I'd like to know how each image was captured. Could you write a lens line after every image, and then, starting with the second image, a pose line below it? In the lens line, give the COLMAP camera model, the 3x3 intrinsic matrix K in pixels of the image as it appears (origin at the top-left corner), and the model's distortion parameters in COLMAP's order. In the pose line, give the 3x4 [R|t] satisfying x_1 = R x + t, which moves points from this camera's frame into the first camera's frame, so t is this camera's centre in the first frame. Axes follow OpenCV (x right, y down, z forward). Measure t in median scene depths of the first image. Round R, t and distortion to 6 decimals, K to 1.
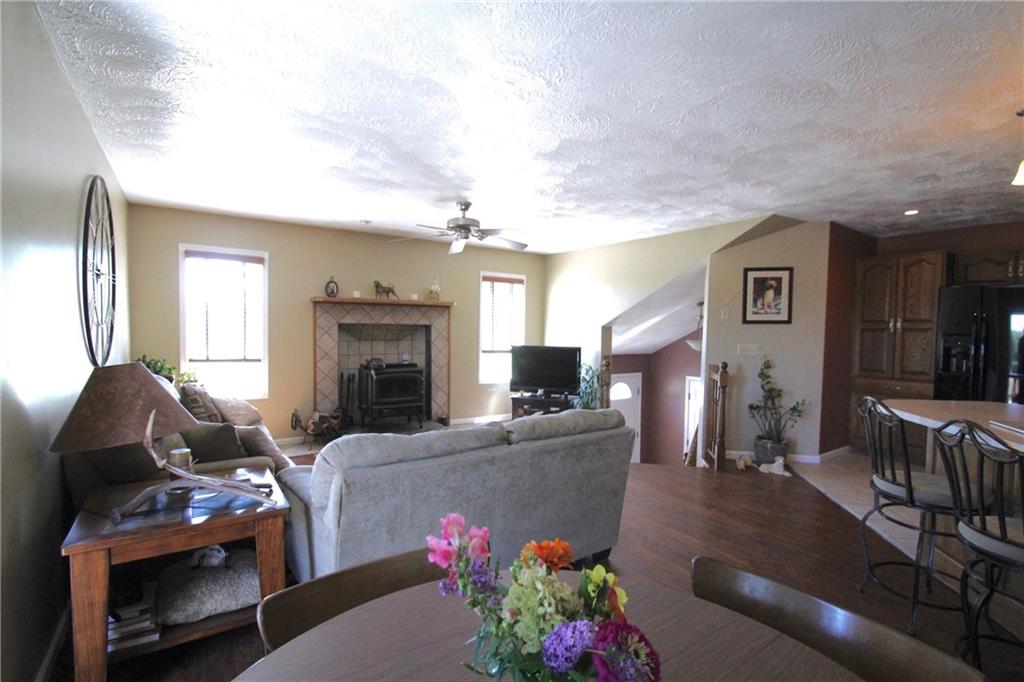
lens RADIAL K [[469.1, 0, 512.0], [0, 469.1, 341.0], [0, 0, 1]] dist [-0.003017, -0.000495]
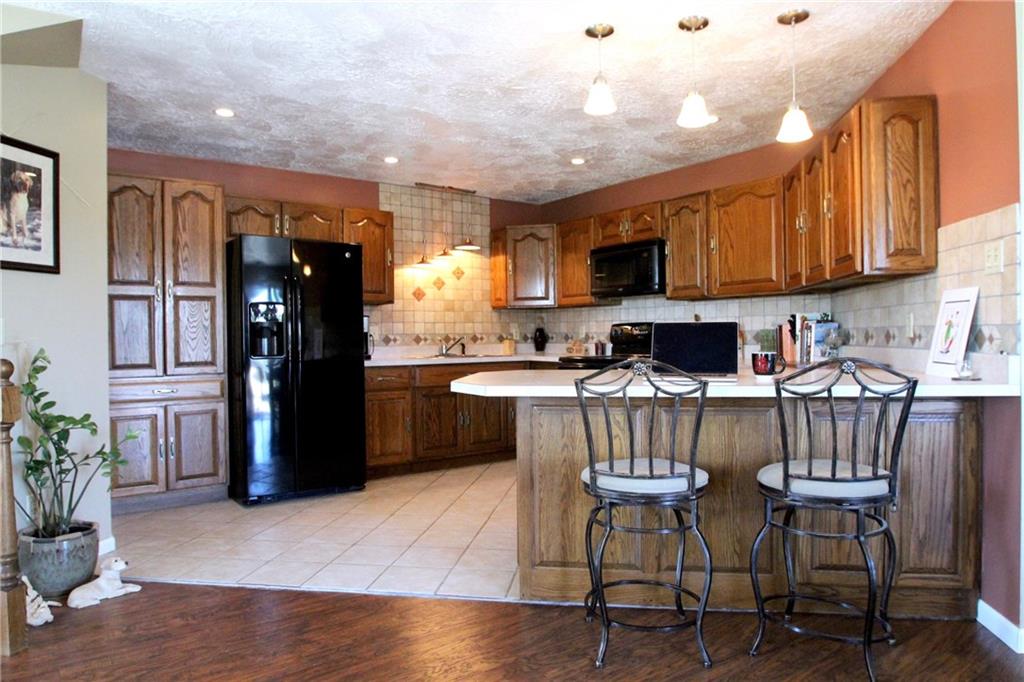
lens RADIAL K [[681.1, 0, 512.0], [0, 681.1, 341.0], [0, 0, 1]] dist [-0.000836, -0.000717]
pose [[-0.036018, -0.017732, 0.999194, -0.098557], [0.042897, 0.998894, 0.019273, 0.035922], [-0.998430, 0.043556, -0.035218, 0.581338]]
